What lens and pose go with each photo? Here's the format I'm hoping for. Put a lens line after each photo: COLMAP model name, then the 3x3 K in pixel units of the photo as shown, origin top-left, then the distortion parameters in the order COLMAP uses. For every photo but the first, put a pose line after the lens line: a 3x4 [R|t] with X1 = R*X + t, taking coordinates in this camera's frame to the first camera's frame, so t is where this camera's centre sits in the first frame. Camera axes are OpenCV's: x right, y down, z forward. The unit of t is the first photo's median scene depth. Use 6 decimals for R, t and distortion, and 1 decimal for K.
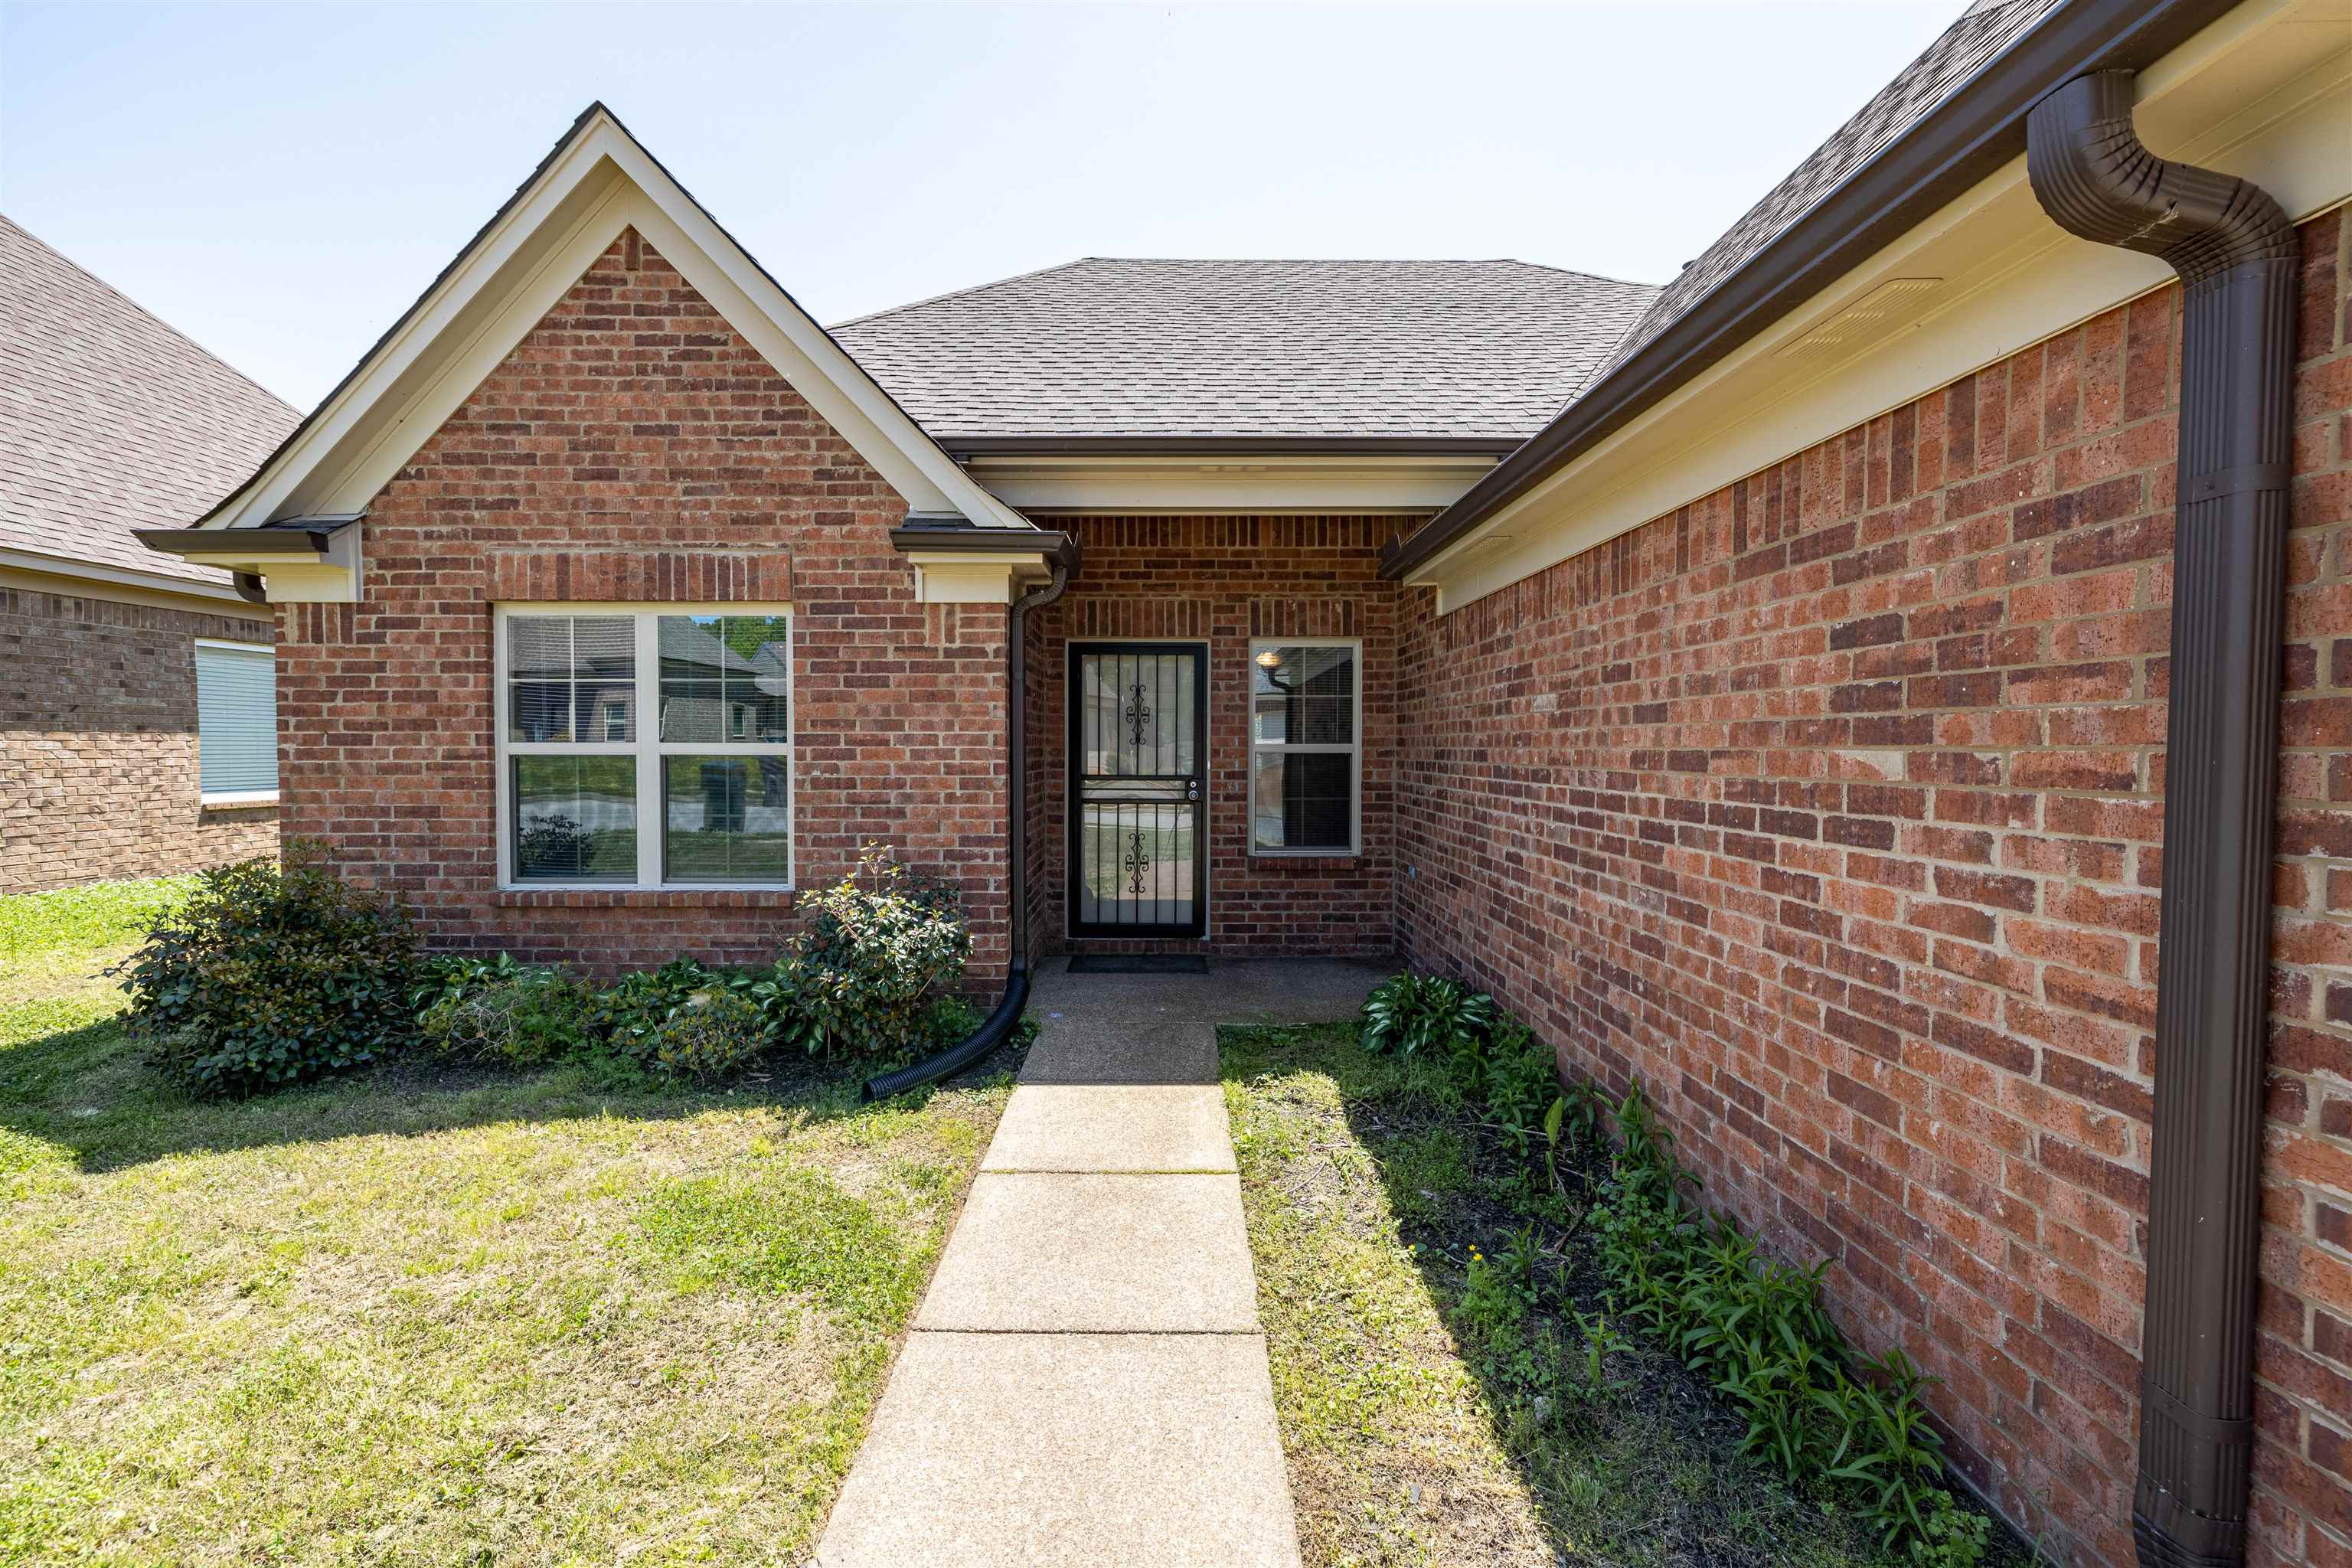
lens RADIAL K [[1014.7, 0, 1176.0], [0, 1014.7, 784.0], [0, 0, 1]] dist [0.001425, 0.000073]
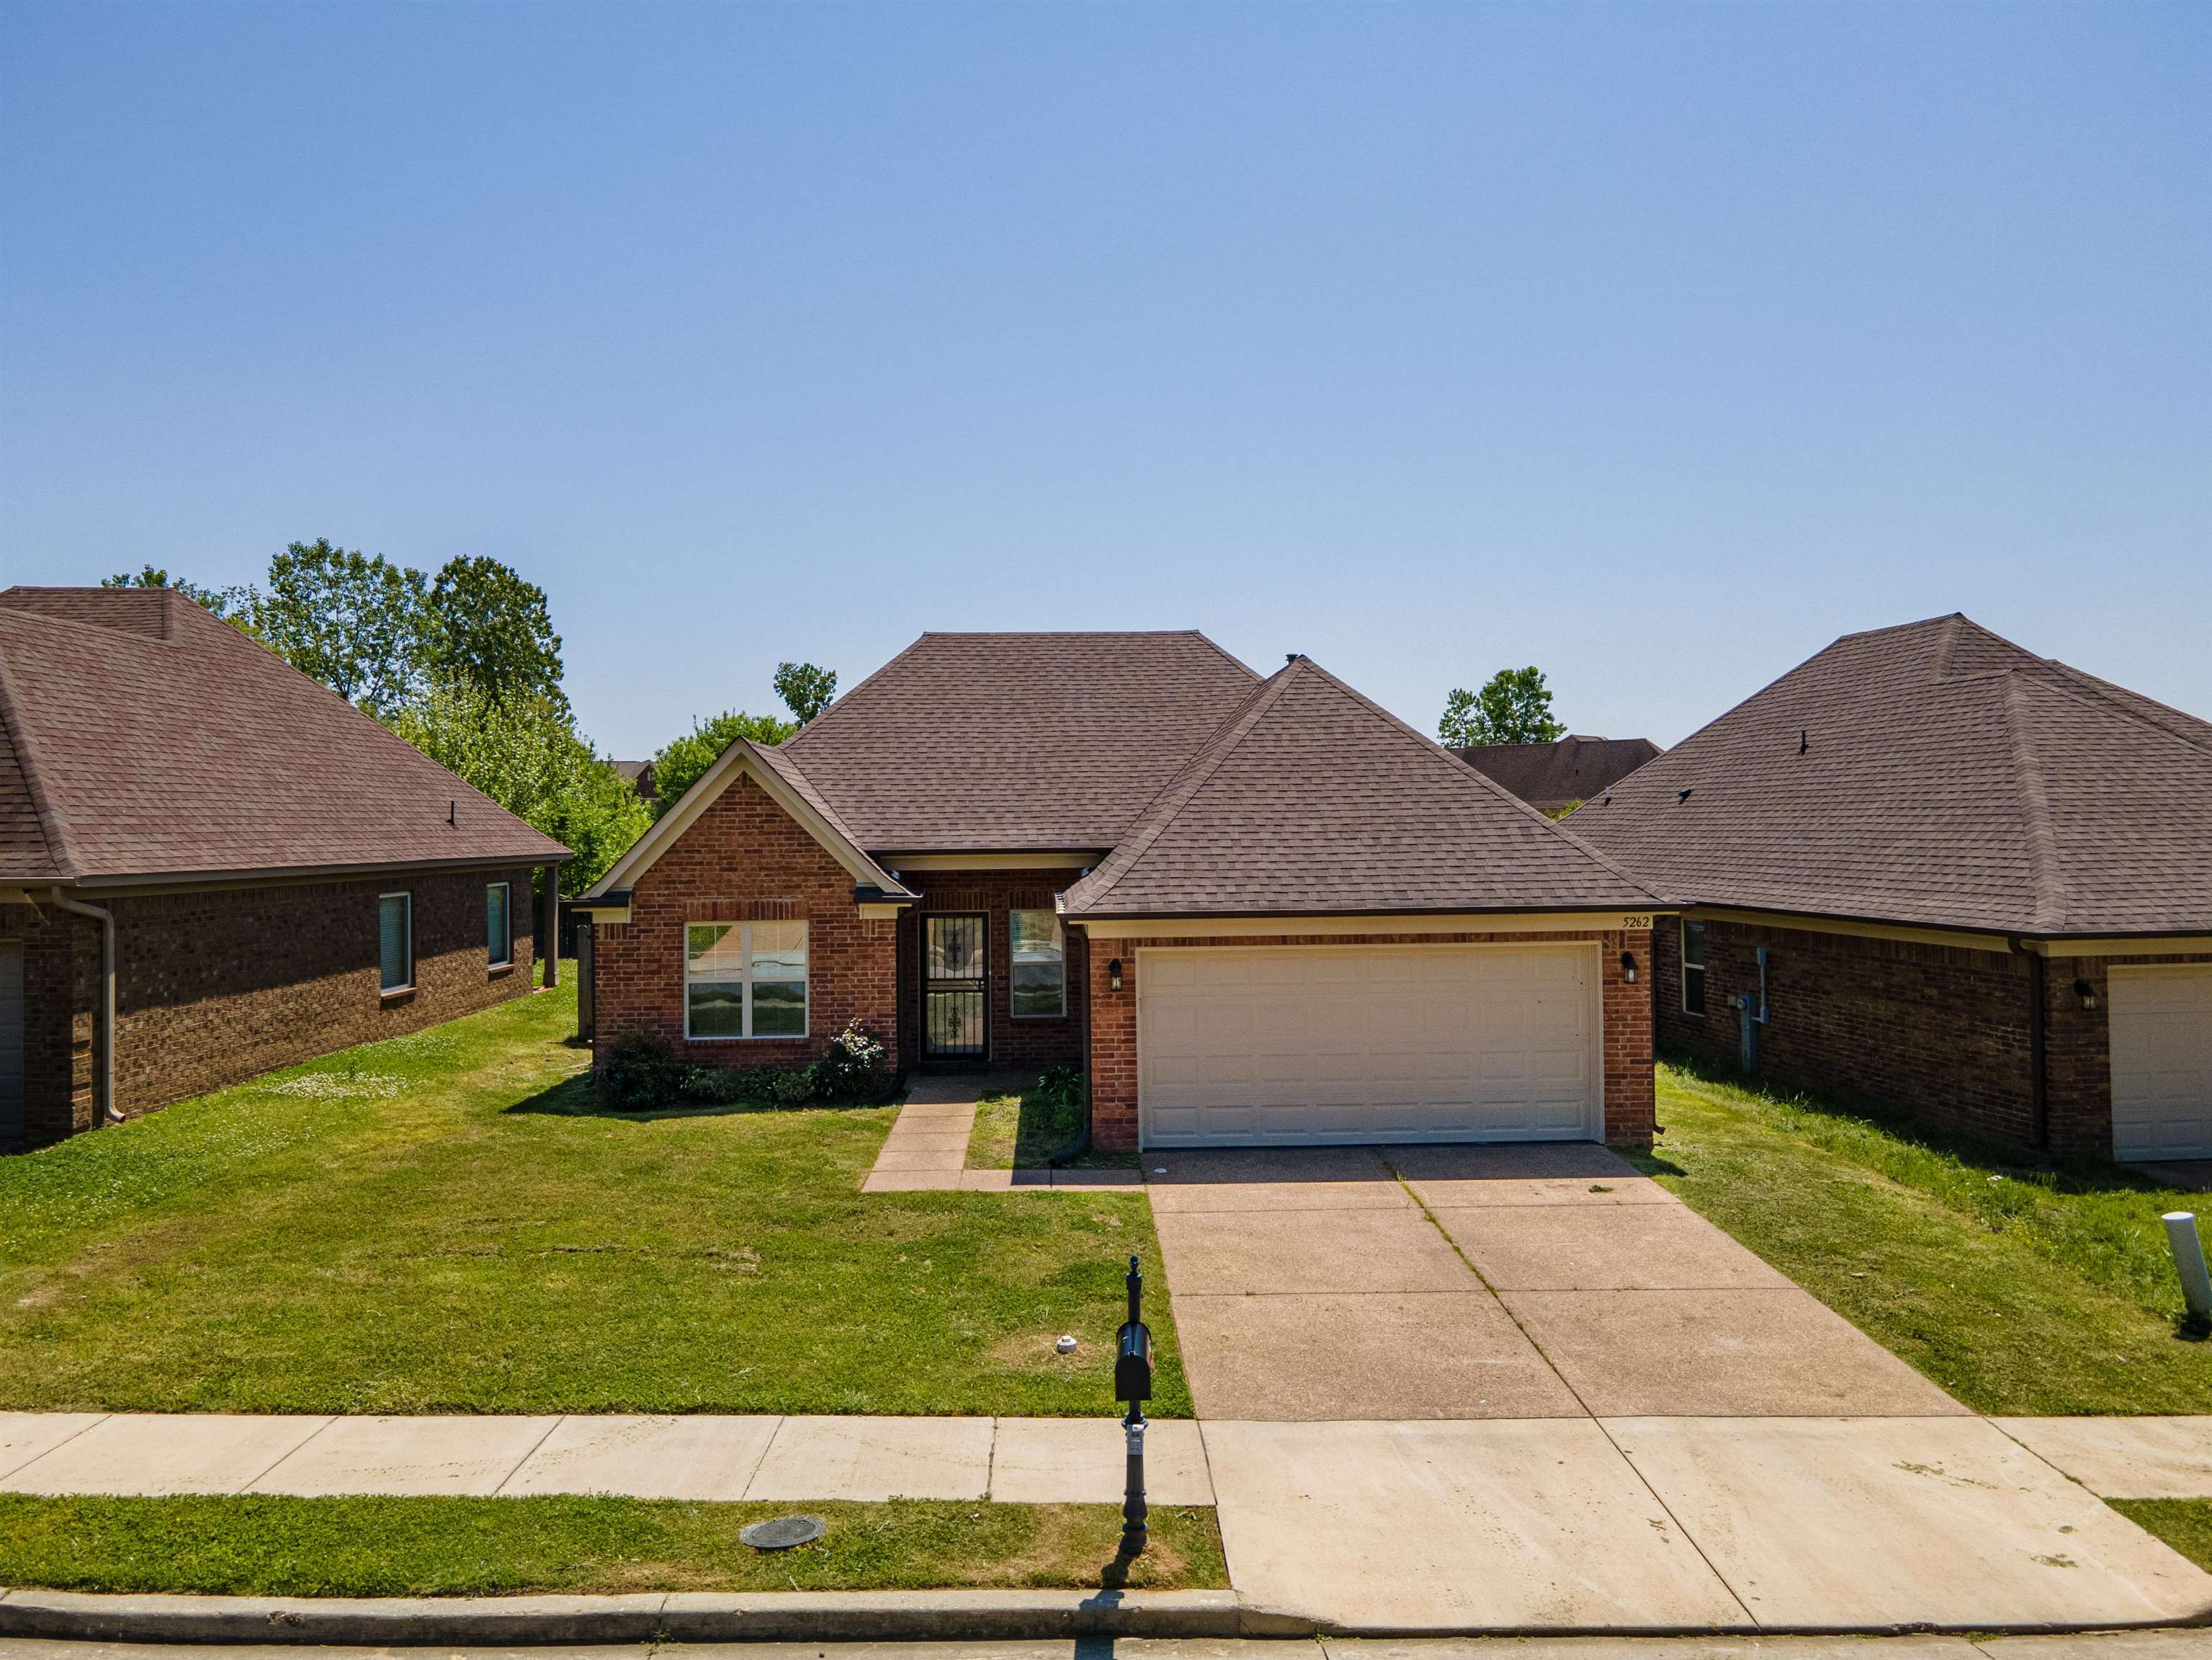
lens RADIAL K [[1571.4, 0, 1106.0], [0, 1571.4, 830.0], [0, 0, 1]] dist [0.054997, 0.003774]
pose [[0.999531, -0.015212, 0.026565, 0.244141], [0.016349, 0.998937, -0.043104, -0.219072], [-0.025881, 0.043518, 0.998717, -2.835777]]
